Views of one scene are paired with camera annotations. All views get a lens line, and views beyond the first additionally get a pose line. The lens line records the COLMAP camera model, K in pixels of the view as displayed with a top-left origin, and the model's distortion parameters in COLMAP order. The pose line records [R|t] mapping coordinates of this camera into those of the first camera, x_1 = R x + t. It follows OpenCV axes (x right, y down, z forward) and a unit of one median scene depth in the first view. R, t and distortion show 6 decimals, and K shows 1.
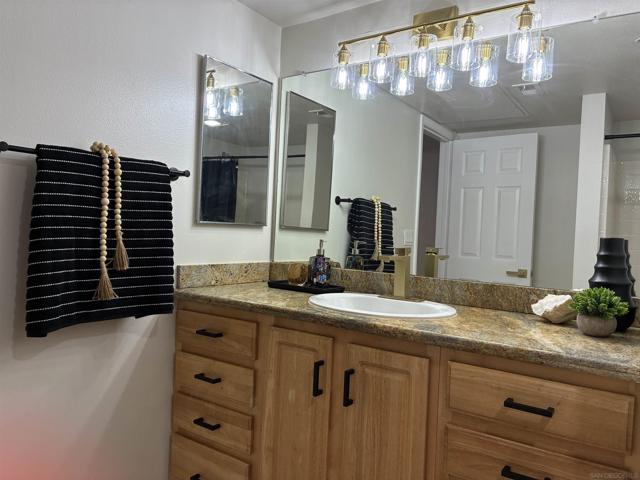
lens RADIAL K [[481.9, 0, 319.1], [0, 481.9, 238.2], [0, 0, 1]] dist [0.019966, -0.024033]
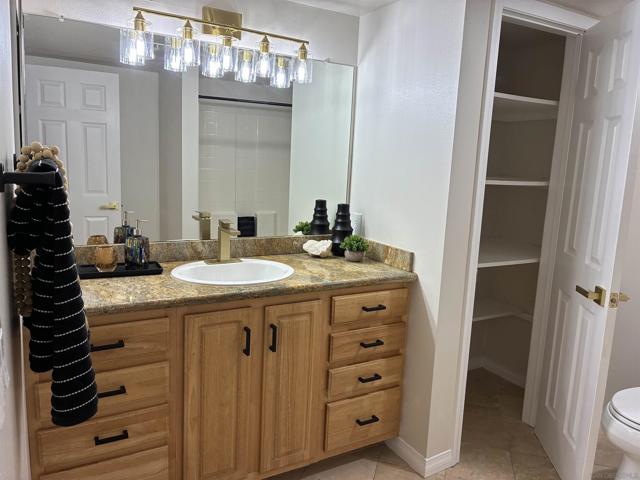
lens RADIAL K [[481.9, 0, 319.0], [0, 481.9, 238.0], [0, 0, 1]] dist [0.019966, -0.024033]
pose [[0.426688, -0.173300, 0.887640, -0.932579], [-0.015002, 0.979978, 0.198539, -0.209105], [-0.904274, -0.098031, 0.415545, 0.323590]]
